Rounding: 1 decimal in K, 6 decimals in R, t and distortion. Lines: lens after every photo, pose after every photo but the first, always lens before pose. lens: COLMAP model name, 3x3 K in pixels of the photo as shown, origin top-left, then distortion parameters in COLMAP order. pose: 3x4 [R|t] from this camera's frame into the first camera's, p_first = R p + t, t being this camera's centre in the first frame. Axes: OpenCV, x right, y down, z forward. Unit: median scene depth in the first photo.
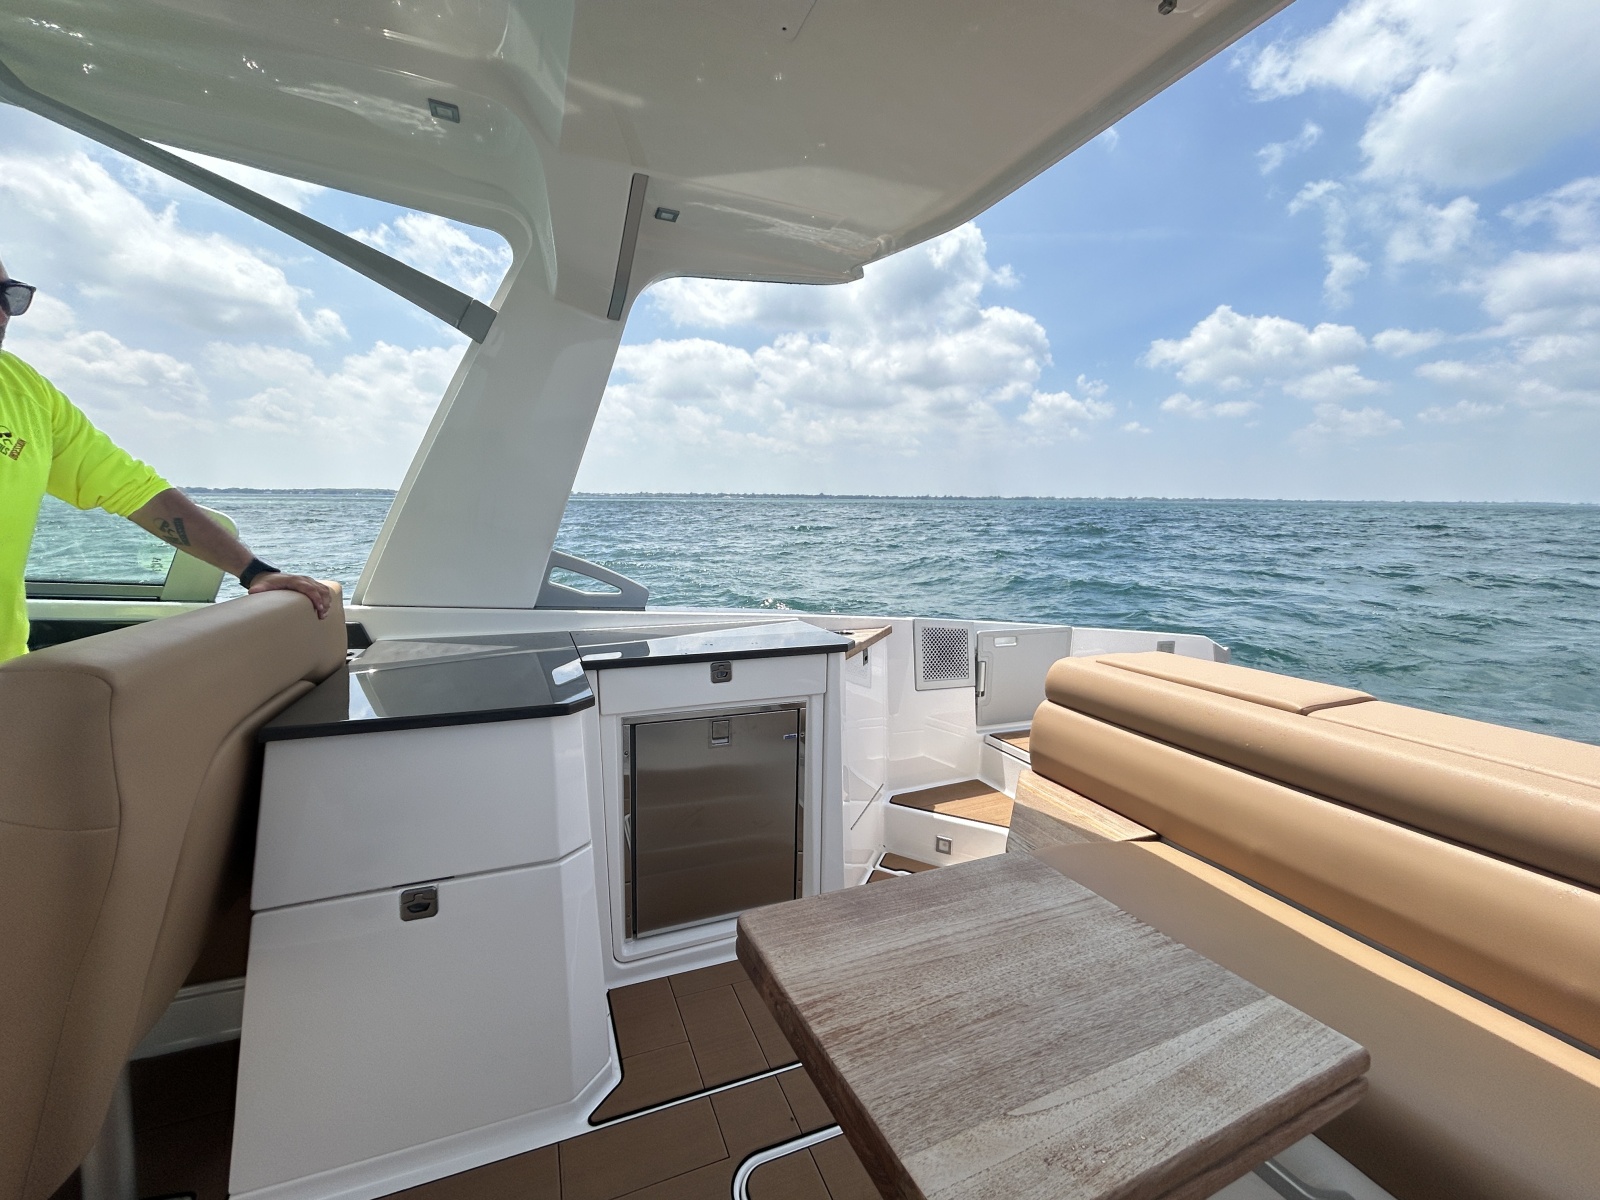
lens RADIAL K [[645.8, 0, 795.3], [0, 645.8, 601.1], [0, 0, 1]] dist [0.001227, -0.000005]
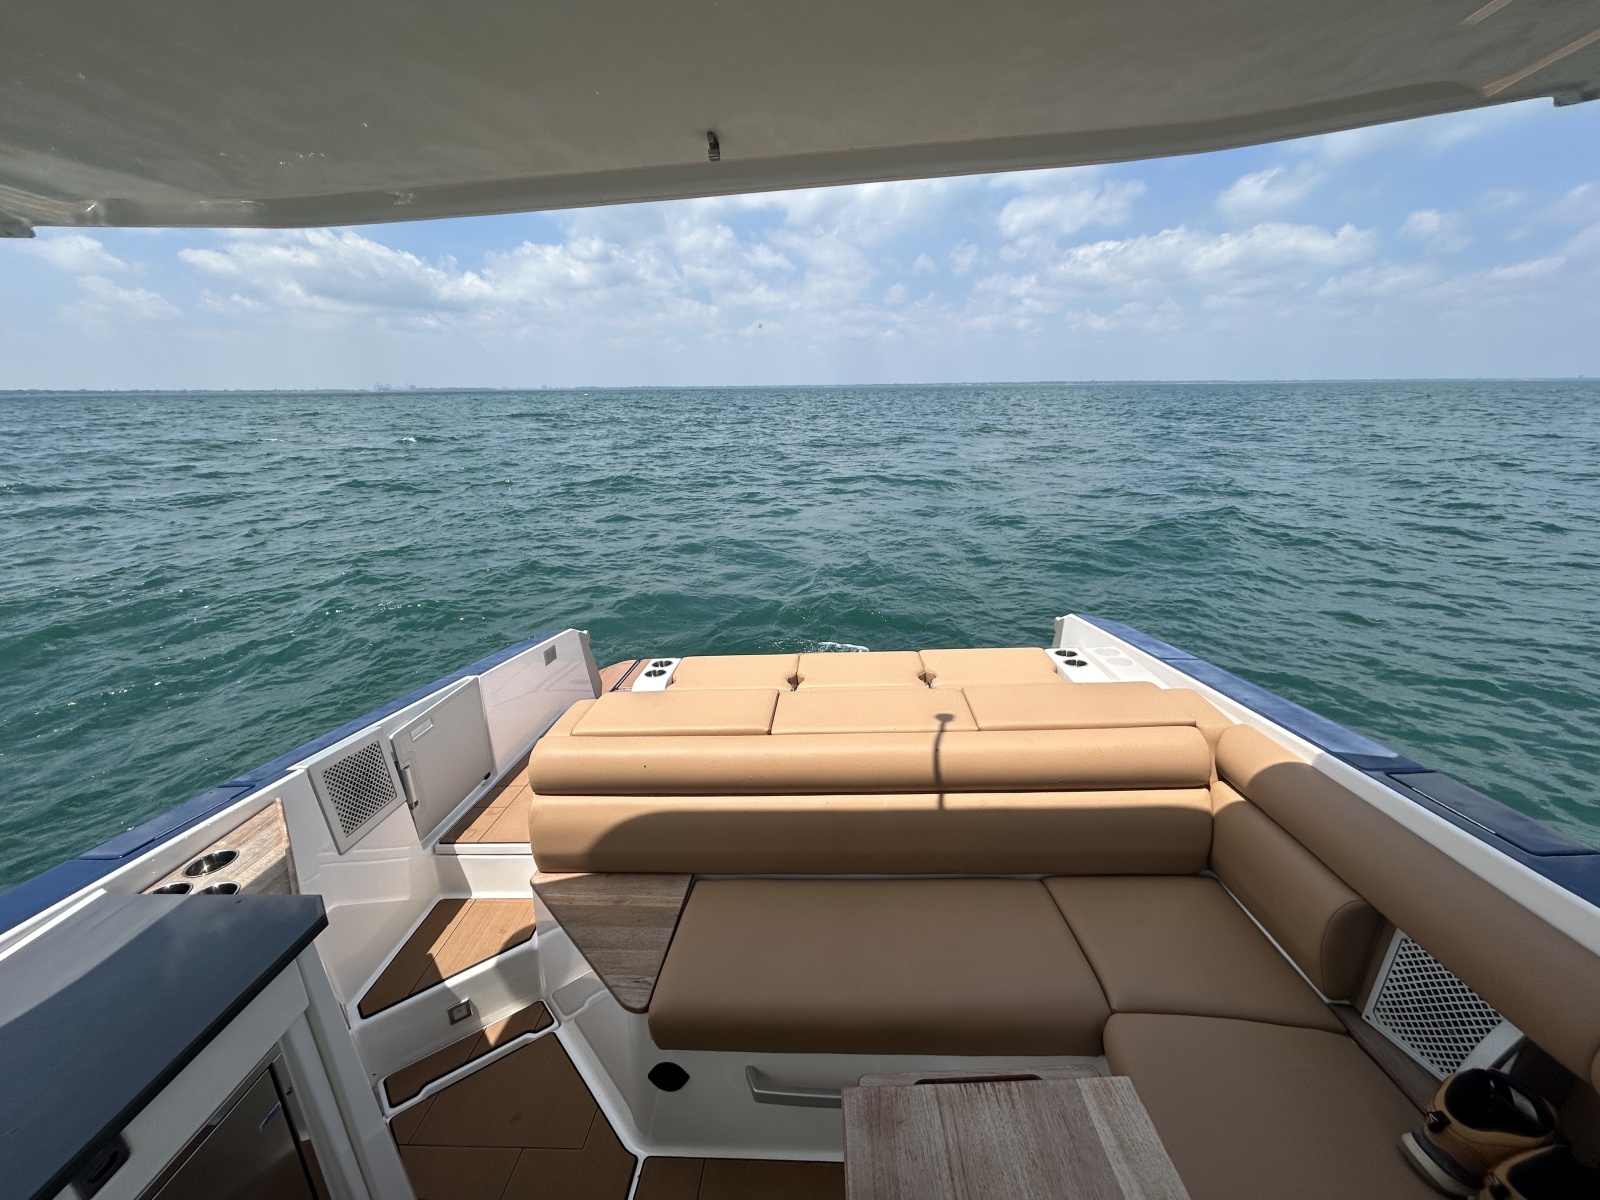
lens RADIAL K [[645.8, 0, 795.3], [0, 645.8, 601.1], [0, 0, 1]] dist [0.001227, -0.000005]
pose [[0.445804, -0.273467, 0.852335, -0.152026], [0.161428, 0.961140, 0.223944, -0.265125], [-0.880454, 0.037755, 0.472625, 0.262499]]
